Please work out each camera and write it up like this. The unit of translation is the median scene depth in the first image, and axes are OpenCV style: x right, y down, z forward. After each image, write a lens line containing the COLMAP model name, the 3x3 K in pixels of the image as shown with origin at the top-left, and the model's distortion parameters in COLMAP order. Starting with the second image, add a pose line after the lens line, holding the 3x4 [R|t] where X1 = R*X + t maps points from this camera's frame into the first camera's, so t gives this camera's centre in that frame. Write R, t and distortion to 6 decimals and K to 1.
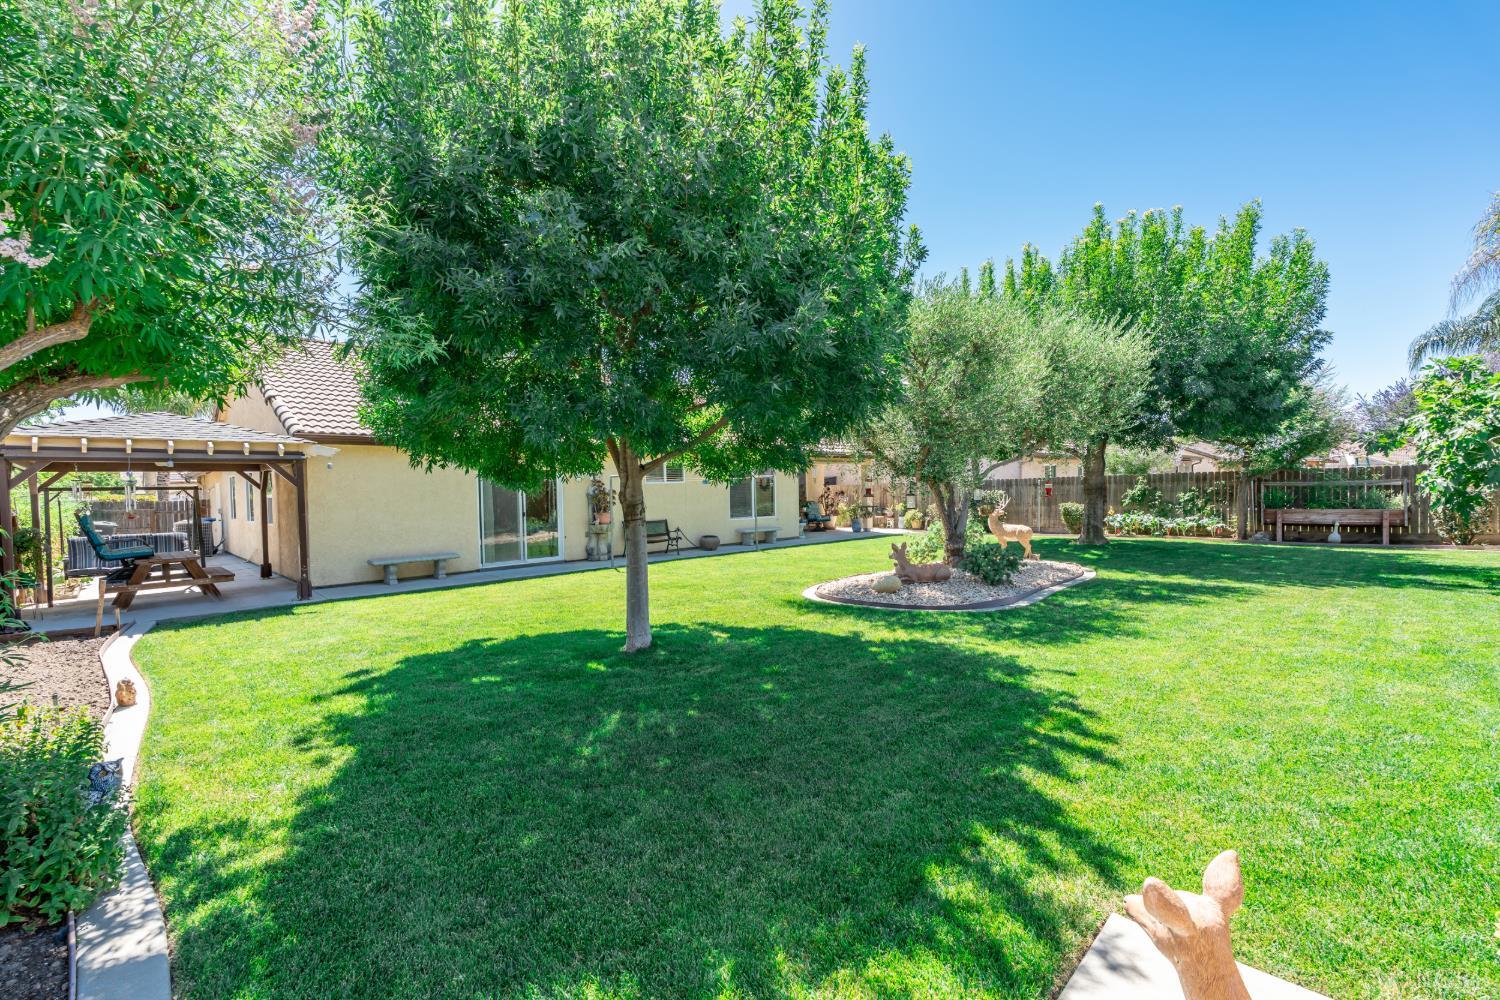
lens RADIAL K [[658.5, 0, 753.4], [0, 658.5, 501.5], [0, 0, 1]] dist [-0.000800, -0.000031]
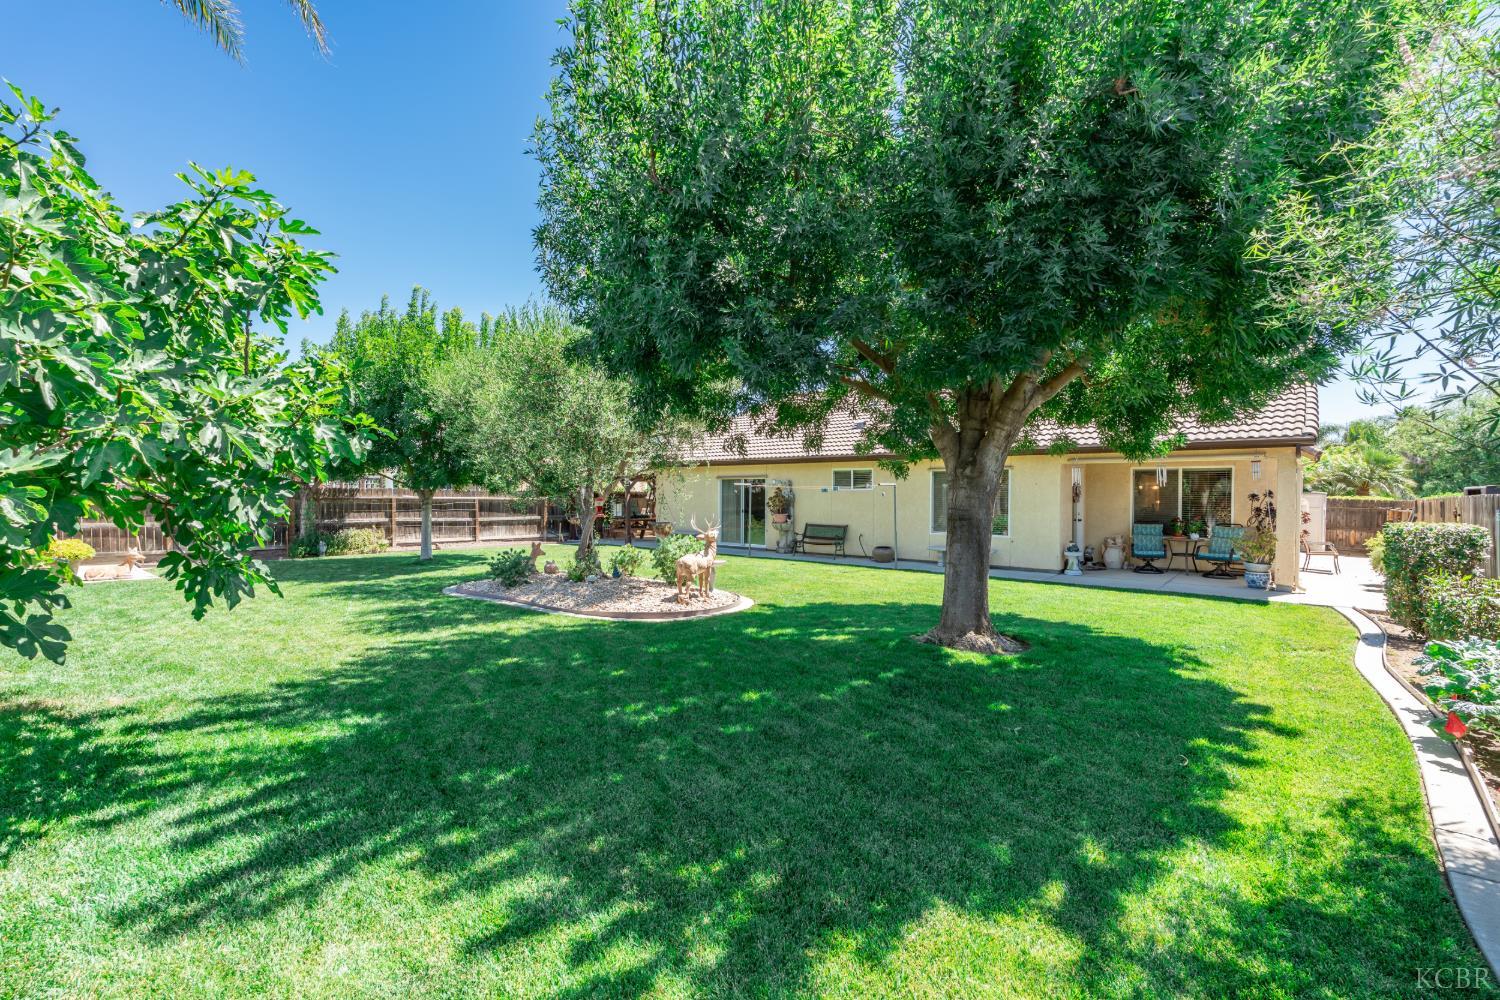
lens RADIAL K [[658.5, 0, 749.1], [0, 658.5, 499.5], [0, 0, 1]] dist [-0.000800, -0.000031]
pose [[0.069454, 0.030497, -0.997119, 1.209147], [-0.029464, 0.999159, 0.028507, -0.051437], [0.997150, 0.027399, 0.070294, 1.061048]]
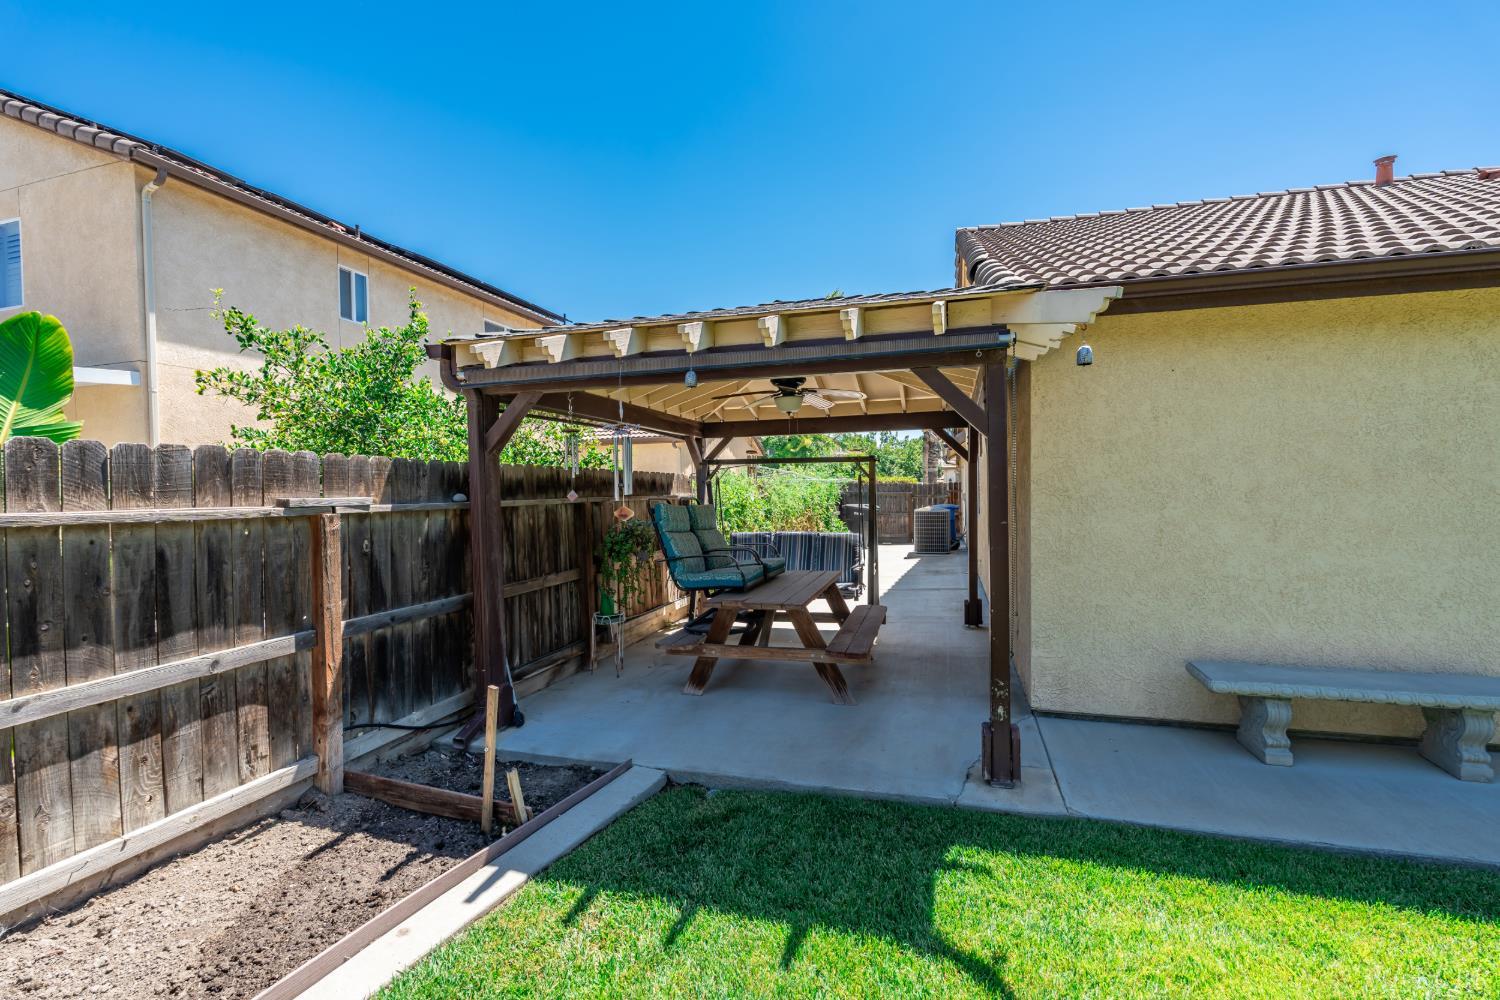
lens RADIAL K [[658.5, 0, 749.5], [0, 658.5, 501.8], [0, 0, 1]] dist [-0.000800, -0.000031]
pose [[0.491823, 0.031601, -0.870121, -0.397654], [-0.021533, 0.999477, 0.024128, 0.004951], [0.870429, 0.006870, 0.492246, 0.627117]]
